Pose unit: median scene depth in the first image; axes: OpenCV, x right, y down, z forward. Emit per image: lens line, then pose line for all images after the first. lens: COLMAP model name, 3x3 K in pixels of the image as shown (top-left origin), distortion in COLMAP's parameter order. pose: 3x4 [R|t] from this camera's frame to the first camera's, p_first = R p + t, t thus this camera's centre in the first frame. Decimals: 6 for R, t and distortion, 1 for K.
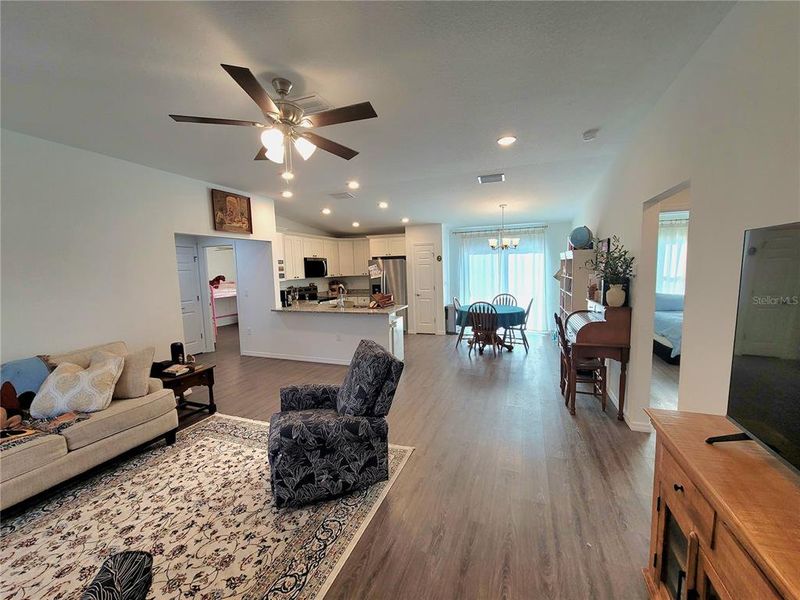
lens RADIAL K [[326.4, 0, 398.5], [0, 326.4, 298.9], [0, 0, 1]] dist [-0.007003, 0.002306]
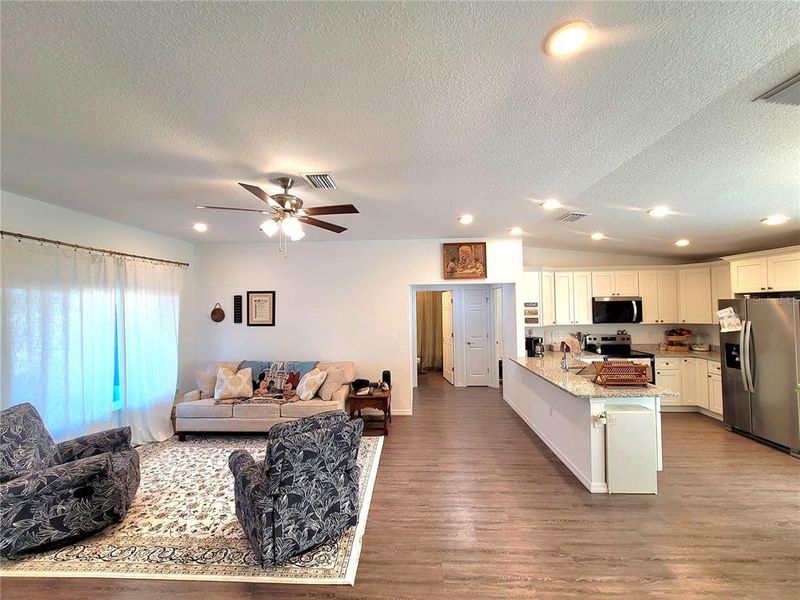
lens RADIAL K [[326.4, 0, 399.1], [0, 326.4, 301.2], [0, 0, 1]] dist [-0.007003, 0.002306]
pose [[0.313300, 0.008170, -0.949619, 0.590023], [-0.083935, 0.996288, -0.019121, -0.125556], [0.945937, 0.085697, 0.312823, 0.637522]]
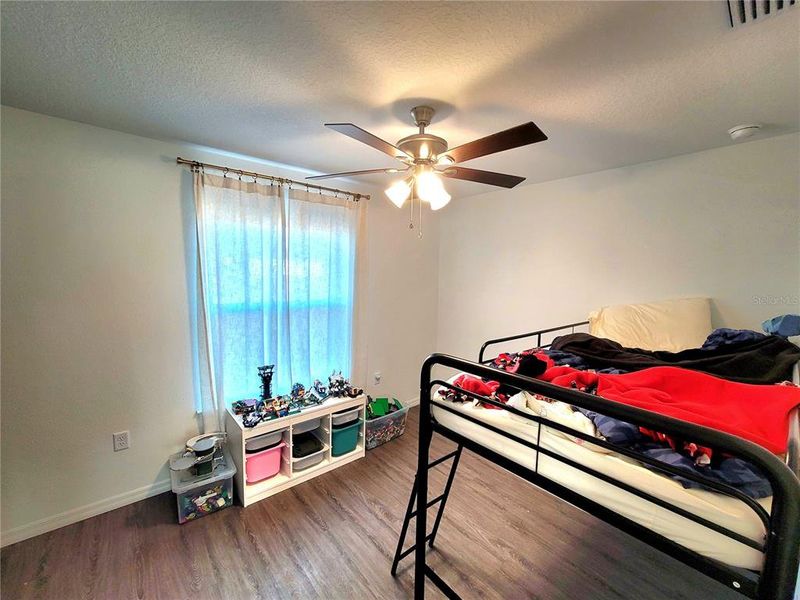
lens RADIAL K [[326.4, 0, 397.9], [0, 326.4, 299.3], [0, 0, 1]] dist [-0.007003, 0.002306]
pose [[-0.468678, 0.086229, -0.879150, 0.240753], [-0.110052, 0.981771, 0.154964, -0.200334], [0.876487, 0.169381, -0.450645, 0.826907]]
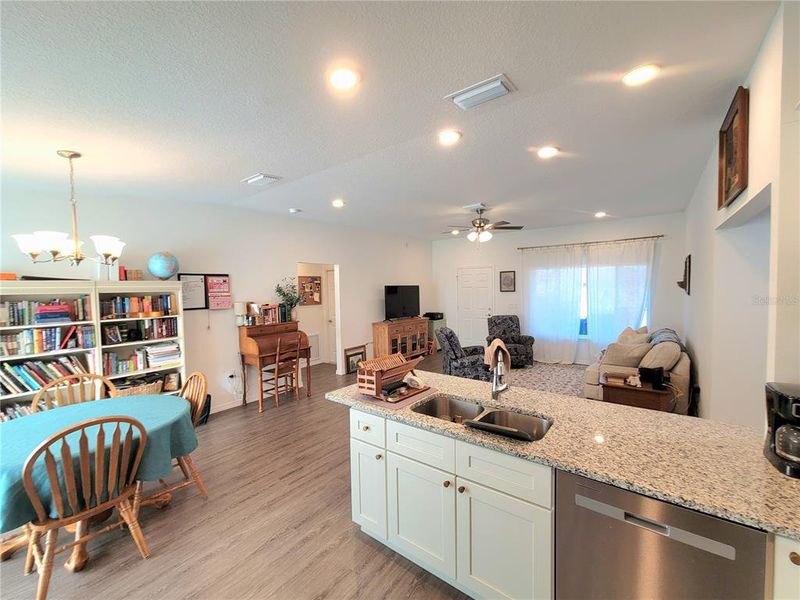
lens RADIAL K [[326.4, 0, 401.4], [0, 326.4, 299.2], [0, 0, 1]] dist [-0.007003, 0.002306]
pose [[-0.959088, 0.035530, 0.280869, -0.270179], [0.071453, 0.990354, 0.118712, -0.208561], [-0.273942, 0.133924, -0.952376, 2.082800]]
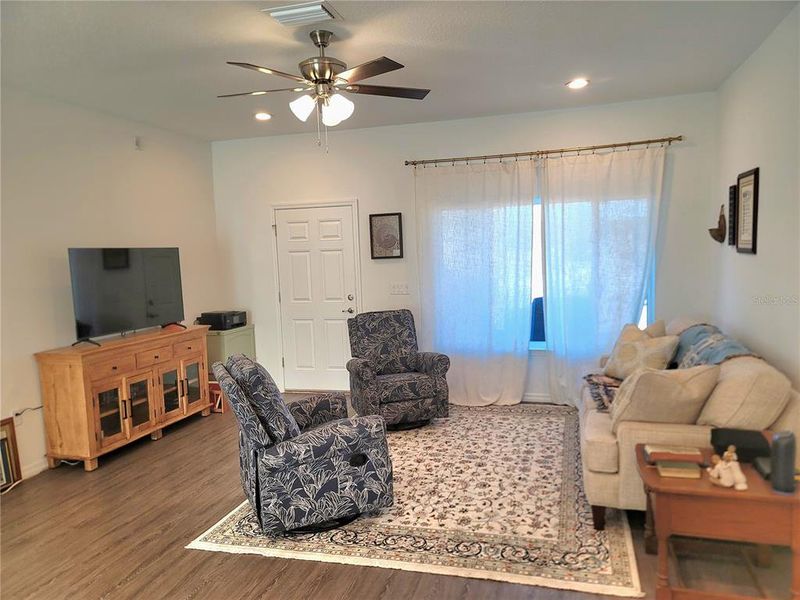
lens RADIAL K [[582.9, 0, 414.0], [0, 582.9, 304.8], [0, 0, 1]] dist [0.076991, -0.073129]
pose [[-0.992655, 0.073592, -0.096027, -0.241257], [0.054207, 0.980133, 0.190790, -0.149238], [0.108160, 0.184184, -0.976923, 1.615408]]
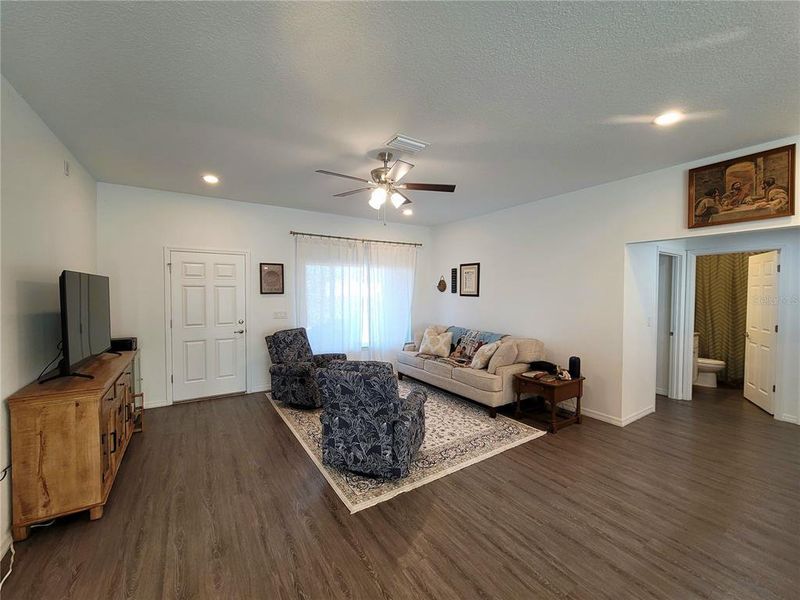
lens RADIAL K [[326.4, 0, 401.2], [0, 326.4, 299.5], [0, 0, 1]] dist [-0.007003, 0.002306]
pose [[-0.584624, 0.046781, -0.809955, 0.464518], [-0.064300, 0.992524, 0.103737, -0.116840], [0.808753, 0.112727, -0.577245, 1.166673]]
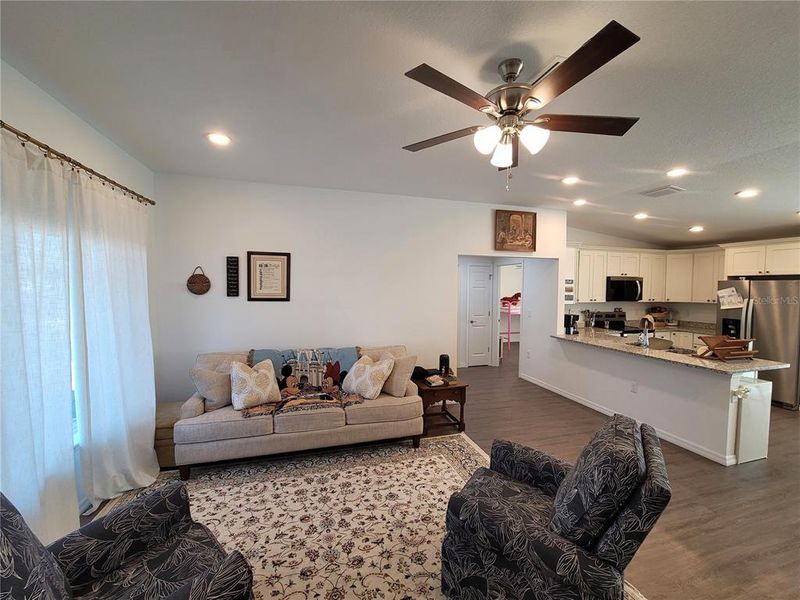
lens RADIAL K [[326.4, 0, 400.6], [0, 326.4, 300.3], [0, 0, 1]] dist [-0.007003, 0.002306]
pose [[0.605500, 0.066564, -0.793057, 0.090643], [-0.100809, 0.994884, 0.006536, -0.041578], [0.789435, 0.075990, 0.609112, 0.207533]]
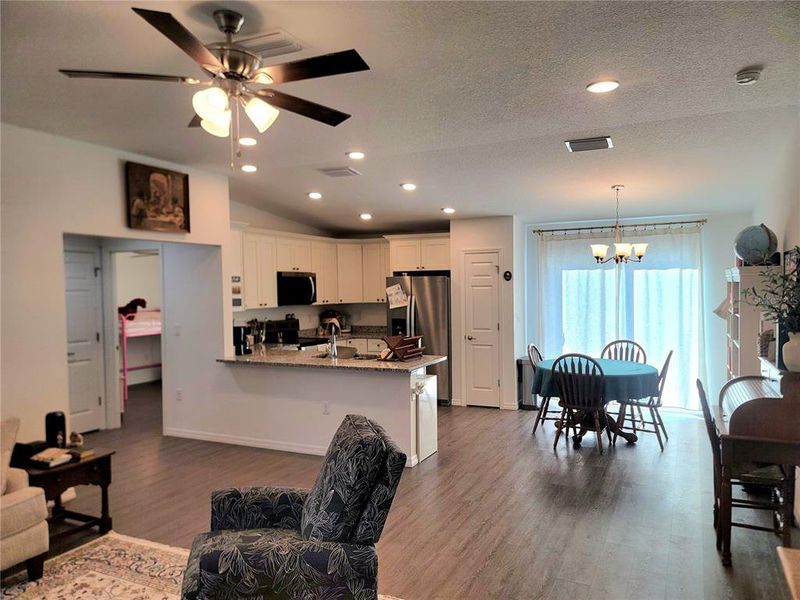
lens RADIAL K [[582.9, 0, 409.6], [0, 582.9, 304.6], [0, 0, 1]] dist [0.076991, -0.073129]
pose [[0.996958, 0.017242, -0.076004, 0.063408], [-0.021970, 0.997845, -0.061820, -0.012181], [0.074774, 0.063302, 0.995189, -0.073738]]
